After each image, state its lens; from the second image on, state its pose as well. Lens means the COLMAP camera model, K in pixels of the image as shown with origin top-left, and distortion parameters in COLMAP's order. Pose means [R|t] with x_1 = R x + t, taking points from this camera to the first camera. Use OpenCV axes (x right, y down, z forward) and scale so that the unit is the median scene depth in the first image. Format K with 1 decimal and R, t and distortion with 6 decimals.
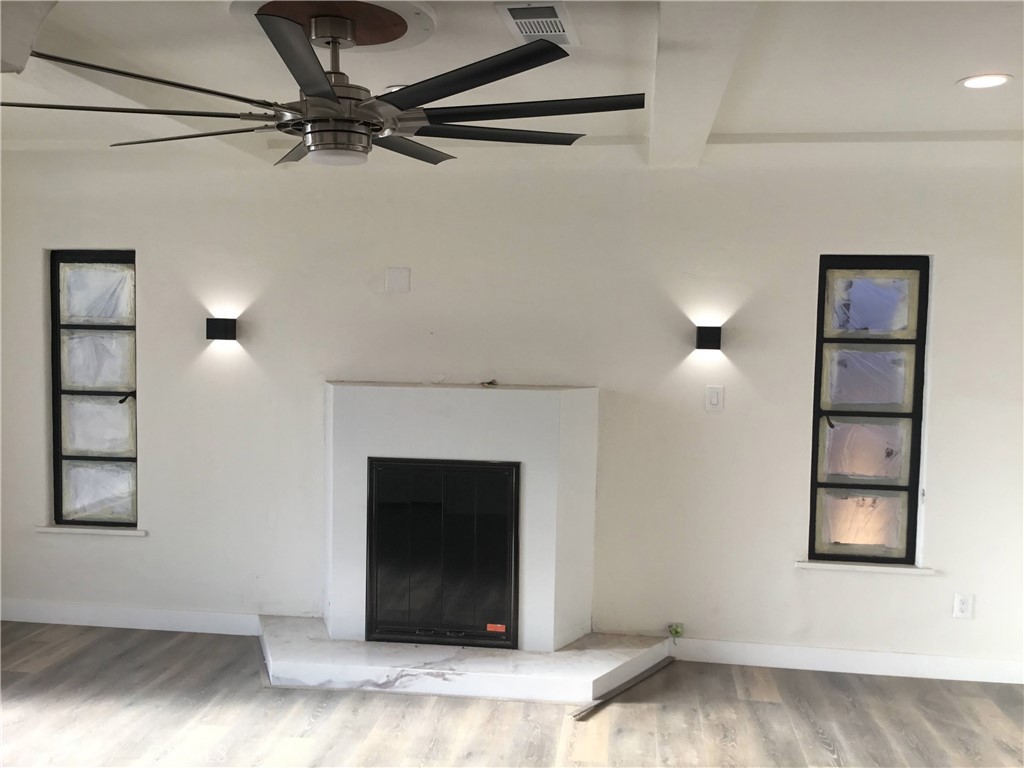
lens RADIAL K [[923.8, 0, 512.0], [0, 923.8, 384.0], [0, 0, 1]] dist [0.121682, -0.238073]
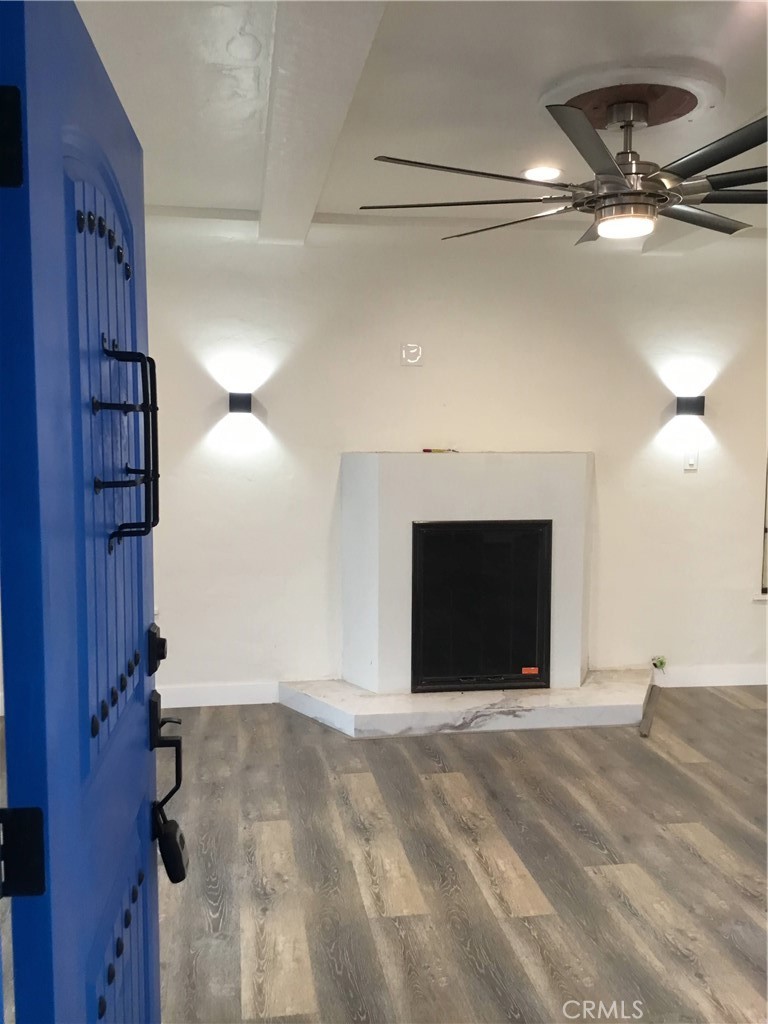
lens RADIAL K [[923.8, 0, 384.0], [0, 923.8, 512.0], [0, 0, 1]] dist [0.121682, -0.238073]
pose [[0.960062, -0.037336, 0.277286, -0.473977], [0.028900, 0.998988, 0.034450, 0.030107], [-0.278292, -0.025060, 0.960170, -0.007285]]
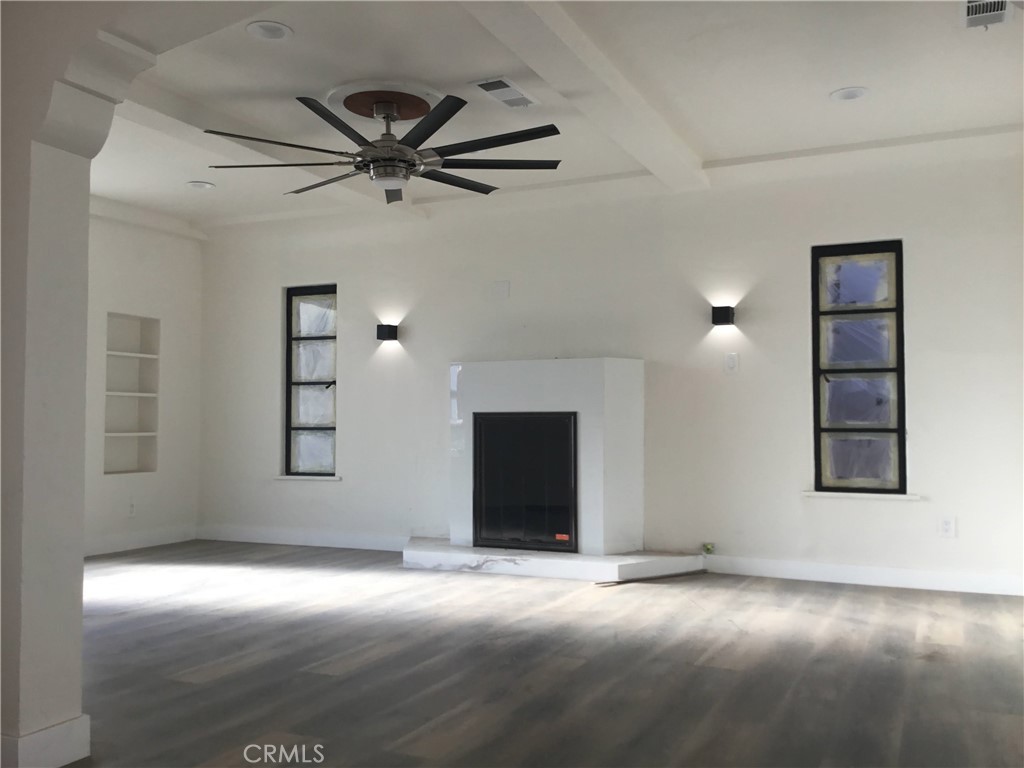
lens RADIAL K [[923.8, 0, 512.0], [0, 923.8, 384.0], [0, 0, 1]] dist [0.121682, -0.238073]
pose [[0.954006, -0.030000, -0.298281, 0.311675], [-0.001573, 0.994466, -0.105051, 0.179818], [0.299782, 0.100688, 0.948679, -0.302260]]
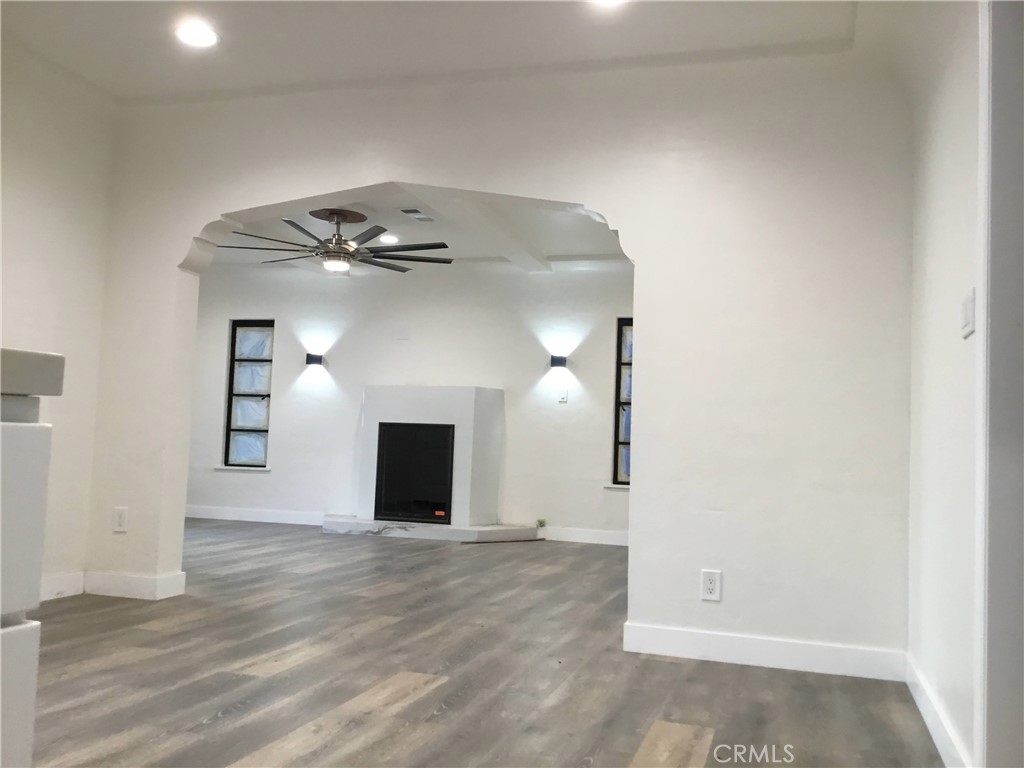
lens RADIAL K [[923.8, 0, 512.0], [0, 923.8, 384.0], [0, 0, 1]] dist [0.121682, -0.238073]
pose [[0.985720, 0.008583, -0.168173, 0.430133], [-0.030777, 0.991061, -0.129813, 0.237310], [0.165555, 0.133135, 0.977173, -0.822387]]
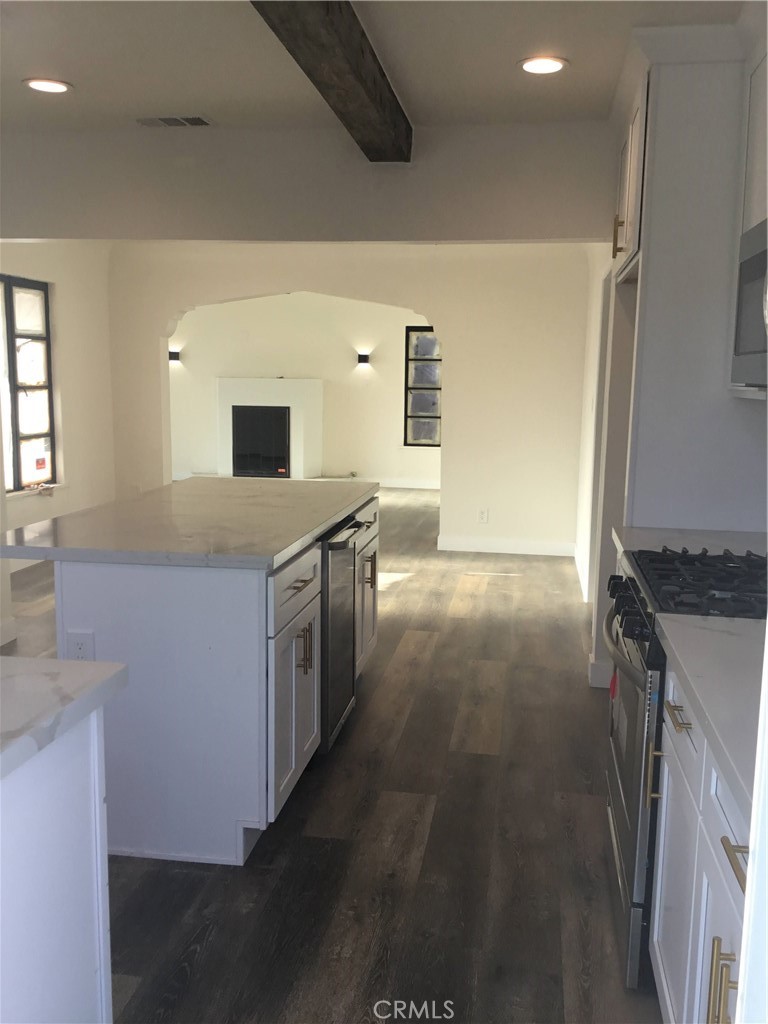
lens RADIAL K [[923.8, 0, 384.0], [0, 923.8, 512.0], [0, 0, 1]] dist [0.121682, -0.238073]
pose [[0.999570, 0.000745, -0.029327, 0.342138], [0.001597, 0.996813, 0.079762, 0.167904], [0.029293, -0.079775, 0.996382, -1.580958]]
